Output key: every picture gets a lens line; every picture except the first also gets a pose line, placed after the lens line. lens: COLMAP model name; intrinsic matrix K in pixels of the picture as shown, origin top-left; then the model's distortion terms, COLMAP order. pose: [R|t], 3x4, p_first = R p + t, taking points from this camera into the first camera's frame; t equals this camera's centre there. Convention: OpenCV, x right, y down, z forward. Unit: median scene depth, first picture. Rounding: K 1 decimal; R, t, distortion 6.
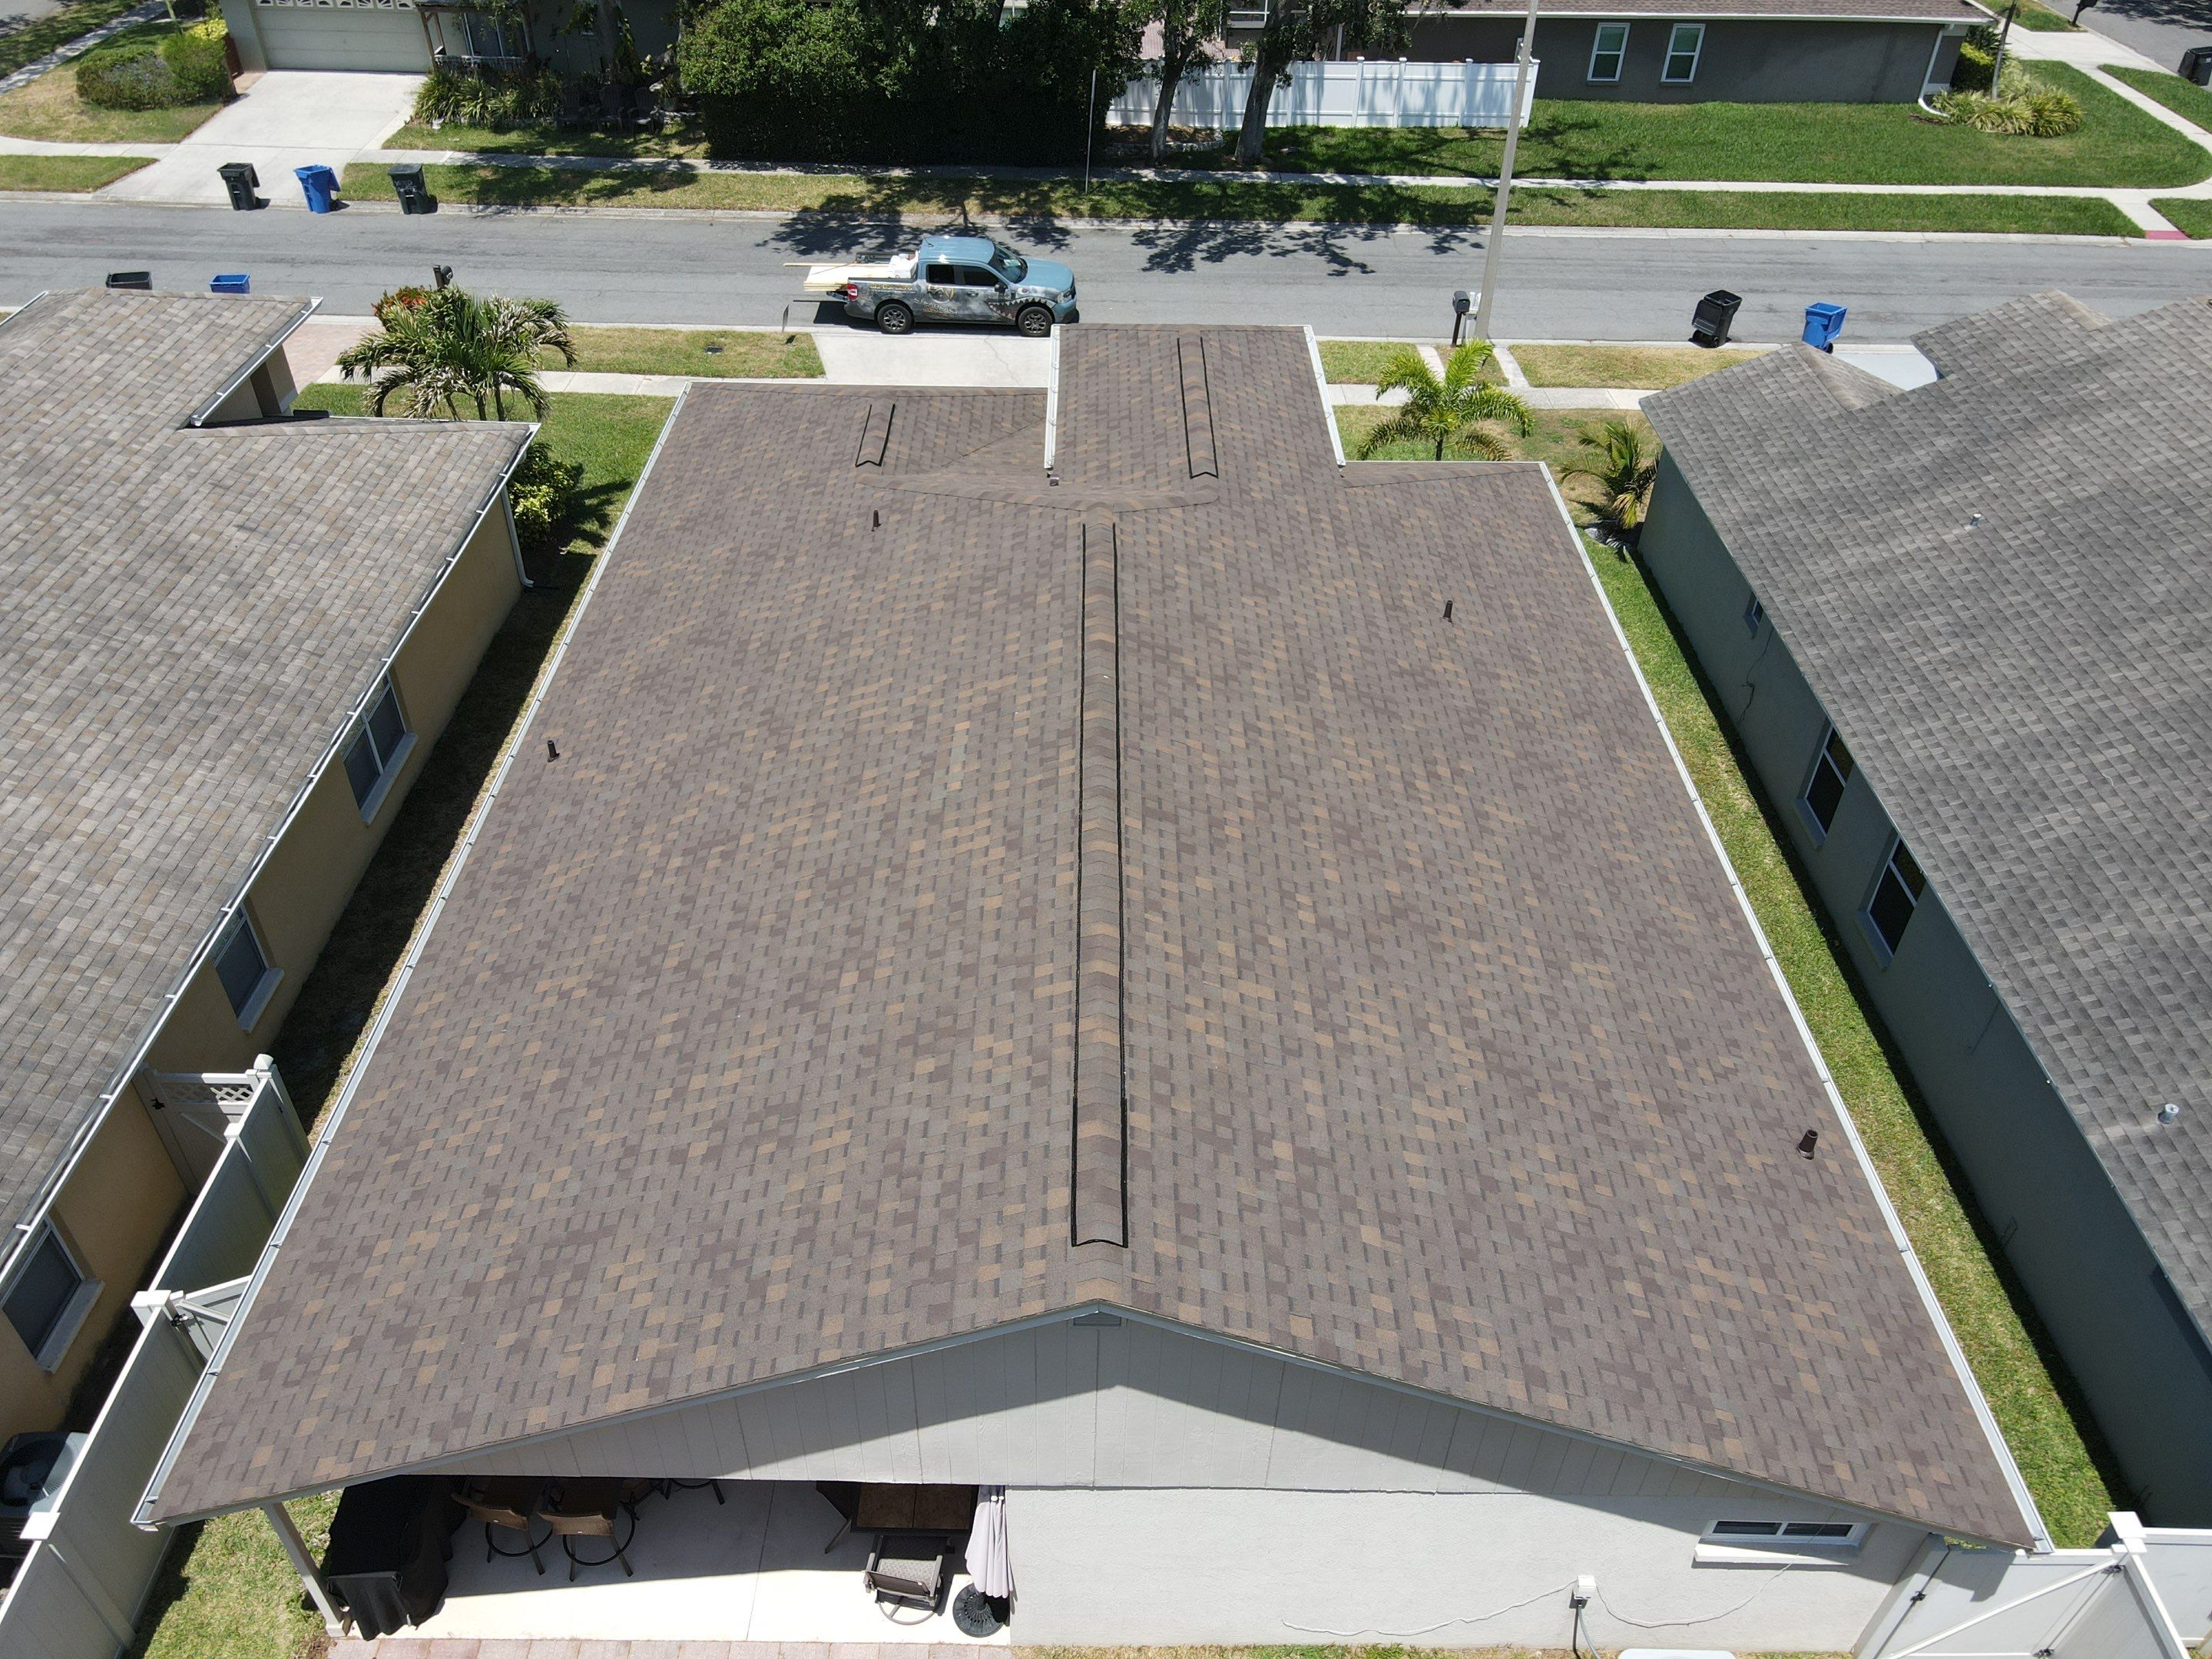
lens RADIAL K [[1625.9, 0, 1080.1], [0, 1625.9, 813.5], [0, 0, 1]] dist [0.001969, 0.019812]
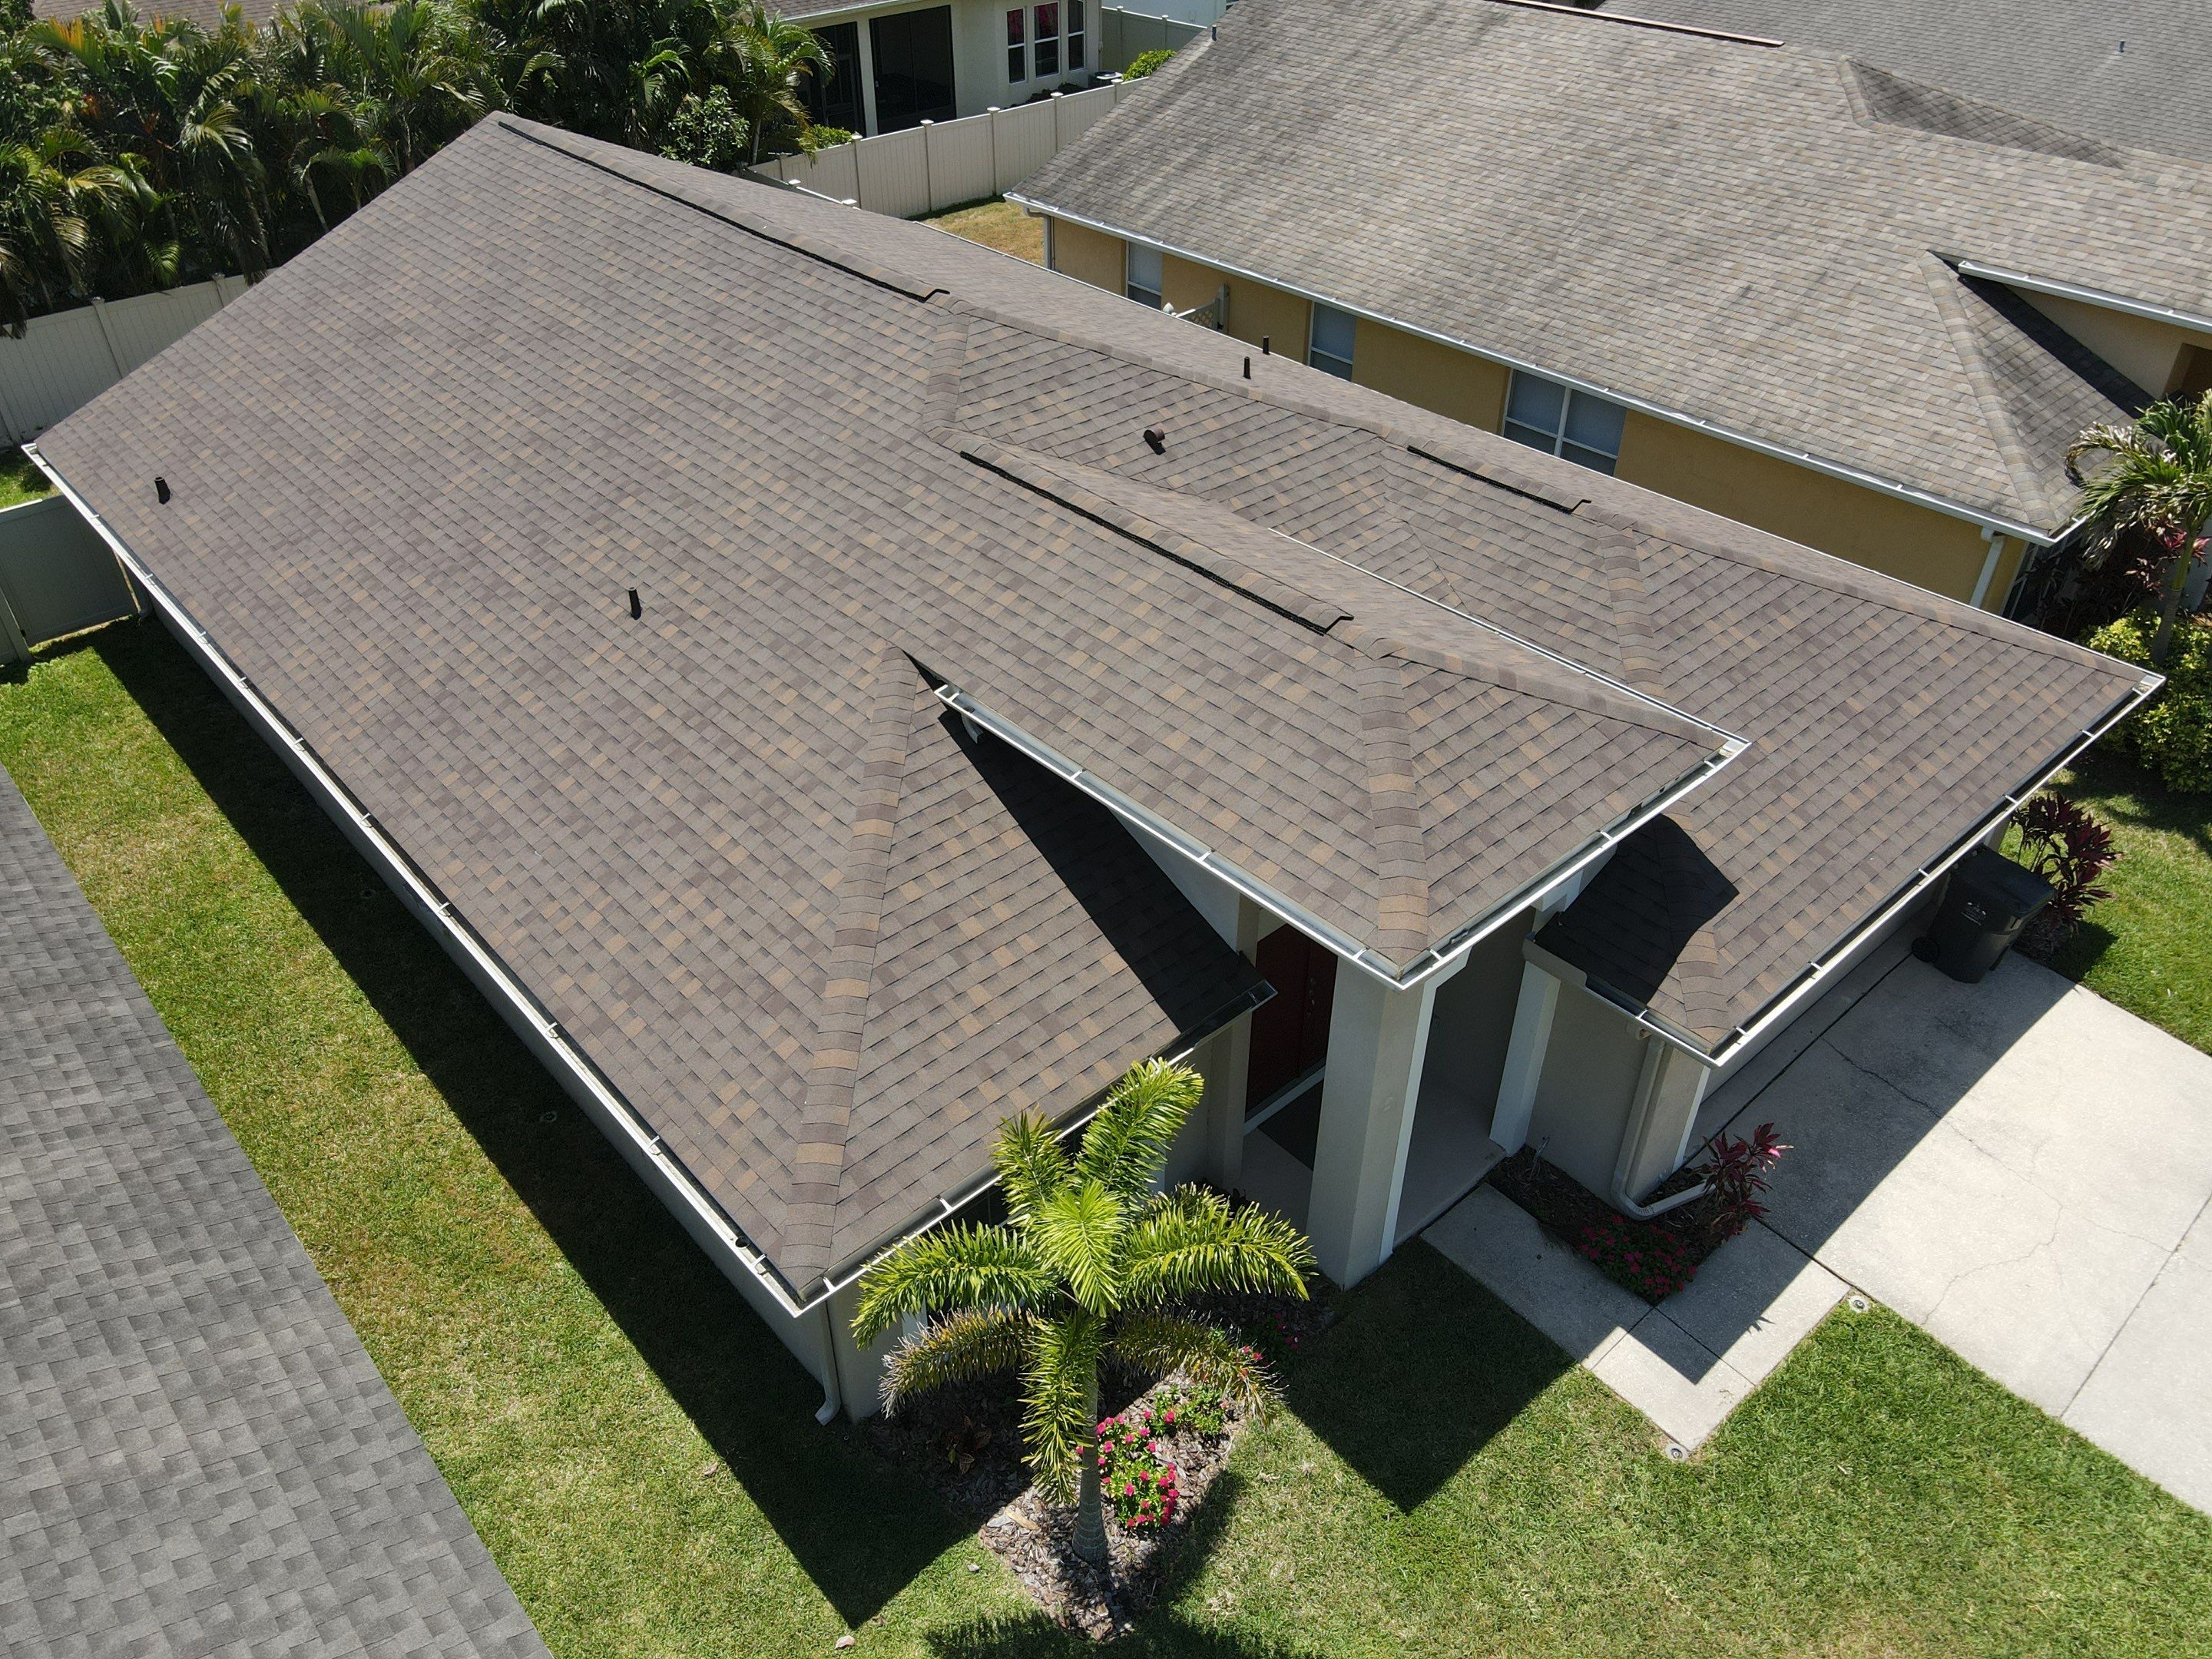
lens RADIAL K [[1625.9, 0, 1083.3], [0, 1625.9, 817.6], [0, 0, 1]] dist [0.001969, 0.019812]
pose [[-0.742782, 0.395937, -0.539915, 0.444374], [-0.414727, 0.360987, 0.835279, -0.688659], [0.525620, 0.844347, -0.103929, 1.092322]]
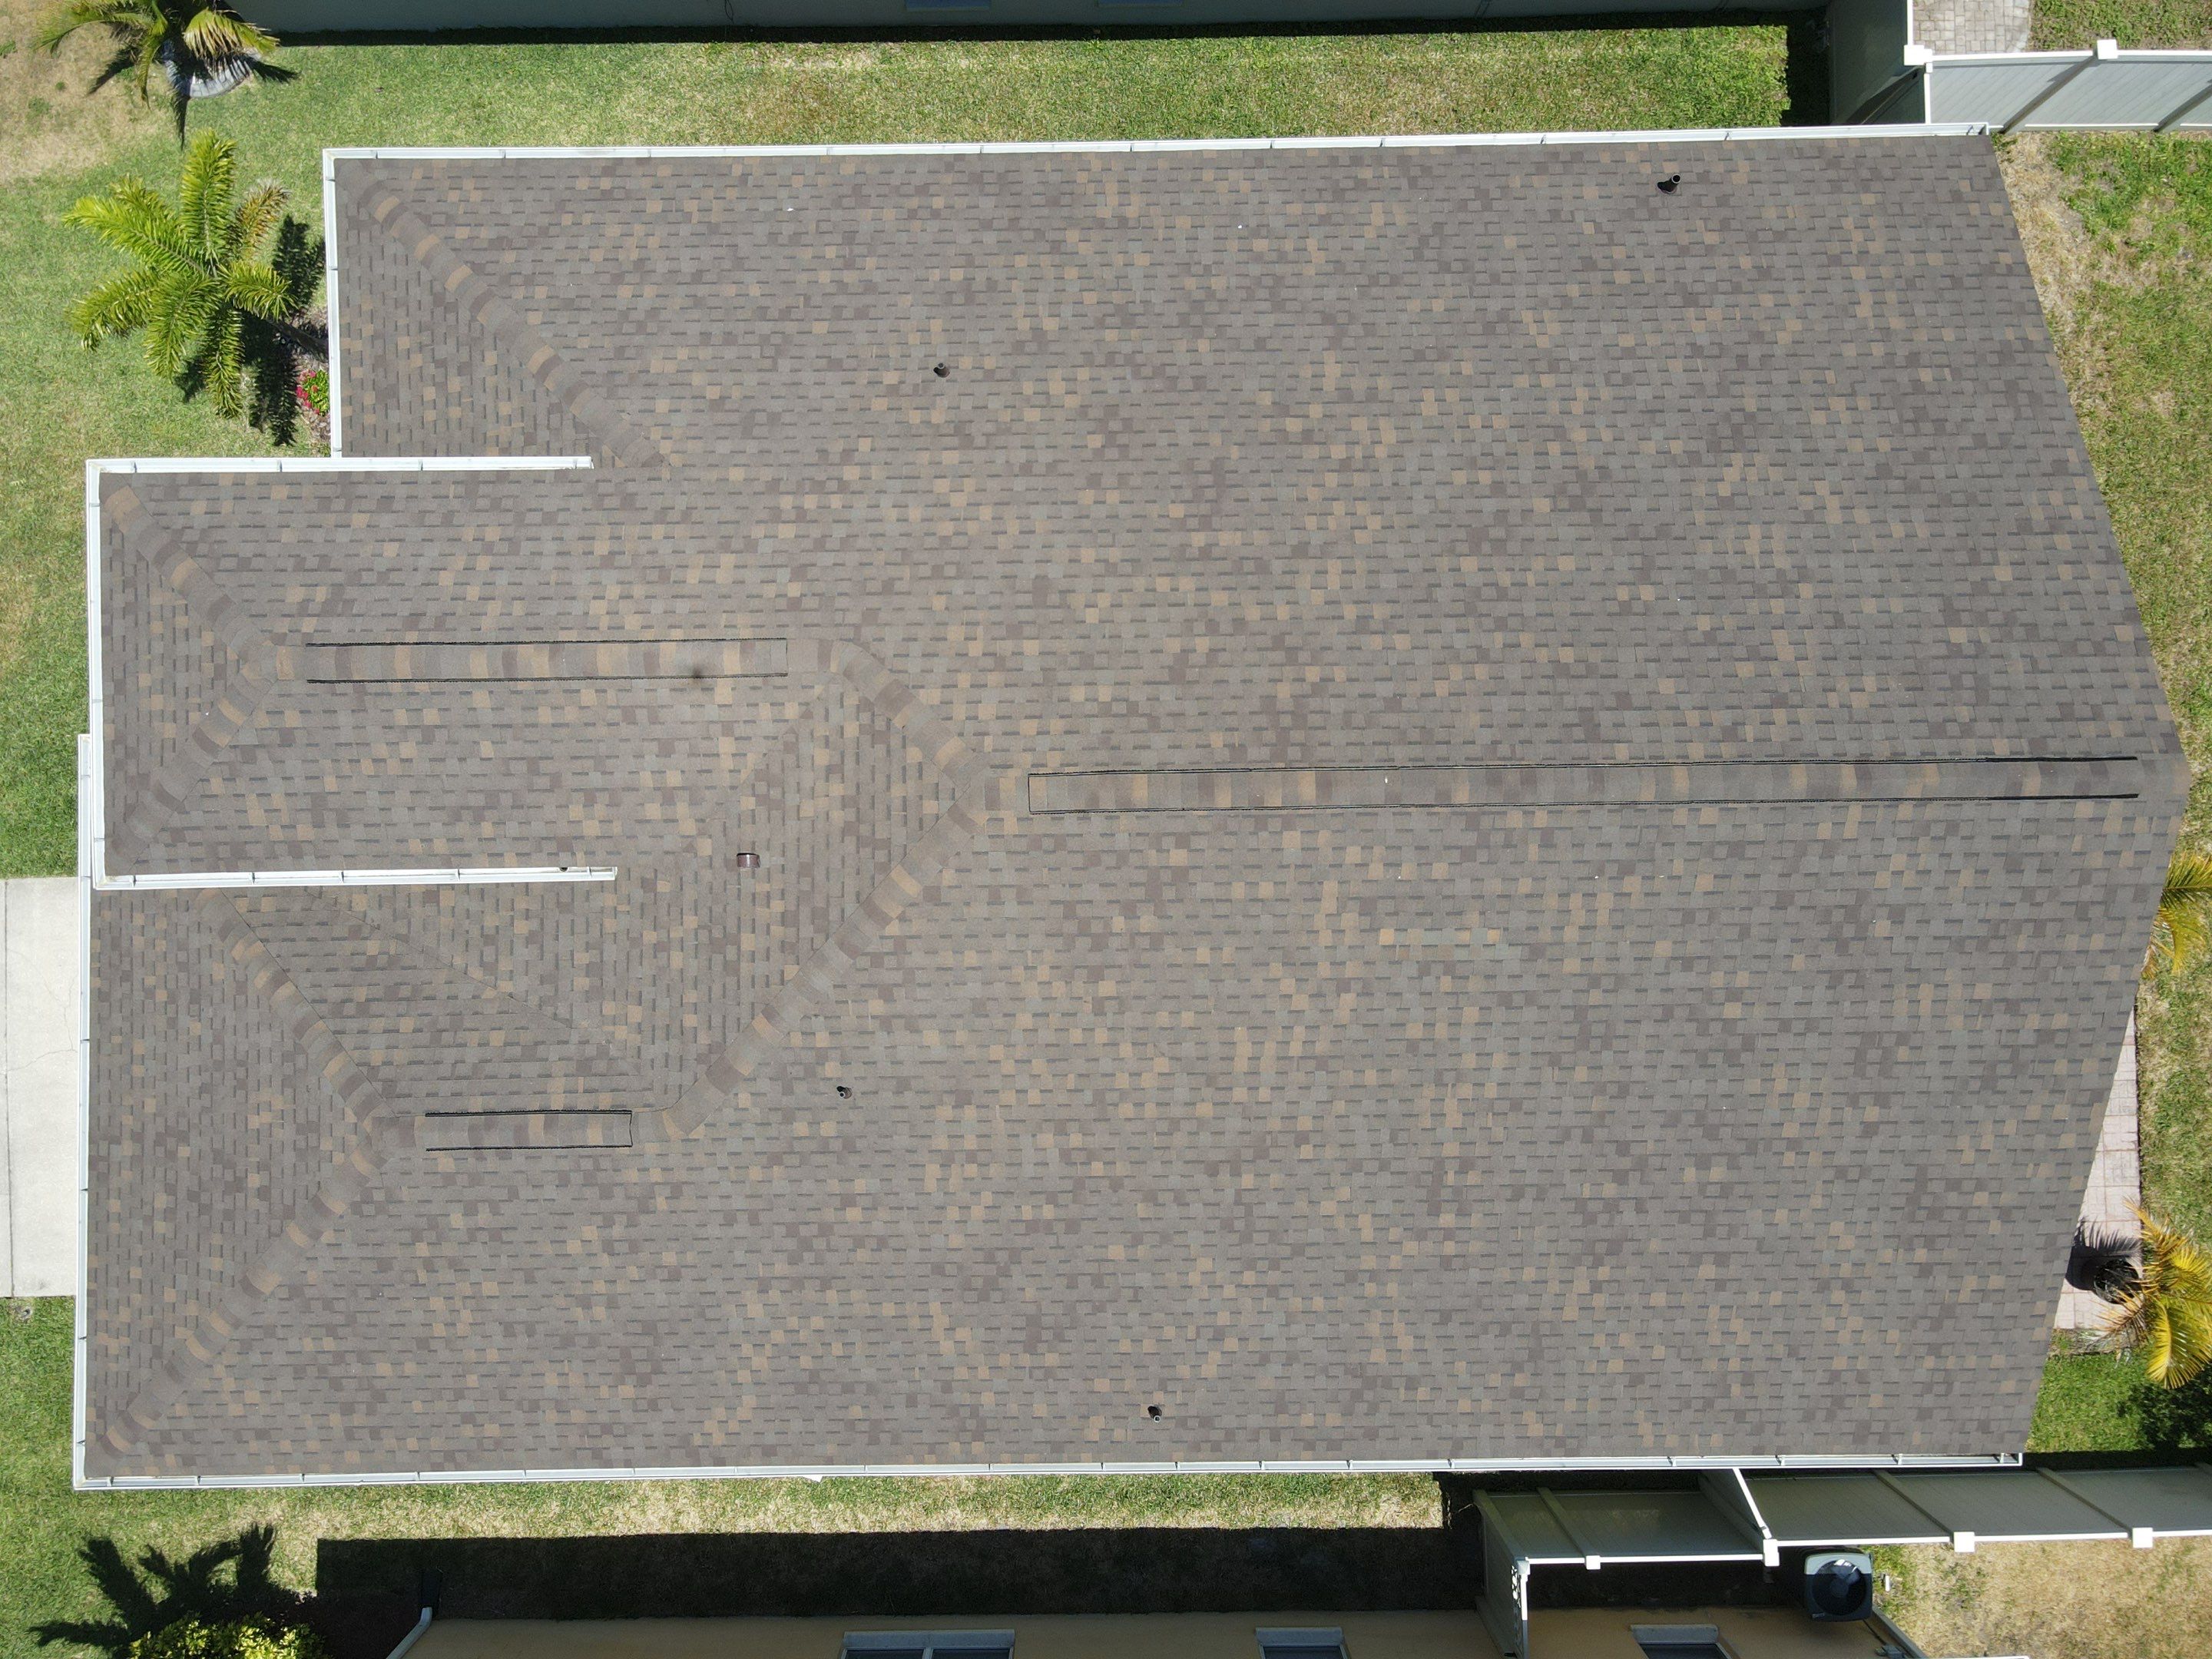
lens RADIAL K [[1625.9, 0, 1073.0], [0, 1625.9, 828.8], [0, 0, 1]] dist [0.001969, 0.019812]
pose [[-0.024448, -0.999672, 0.007680, -0.008940], [0.627202, -0.009356, 0.778800, -0.615544], [-0.778473, 0.023857, 0.627225, 0.383485]]
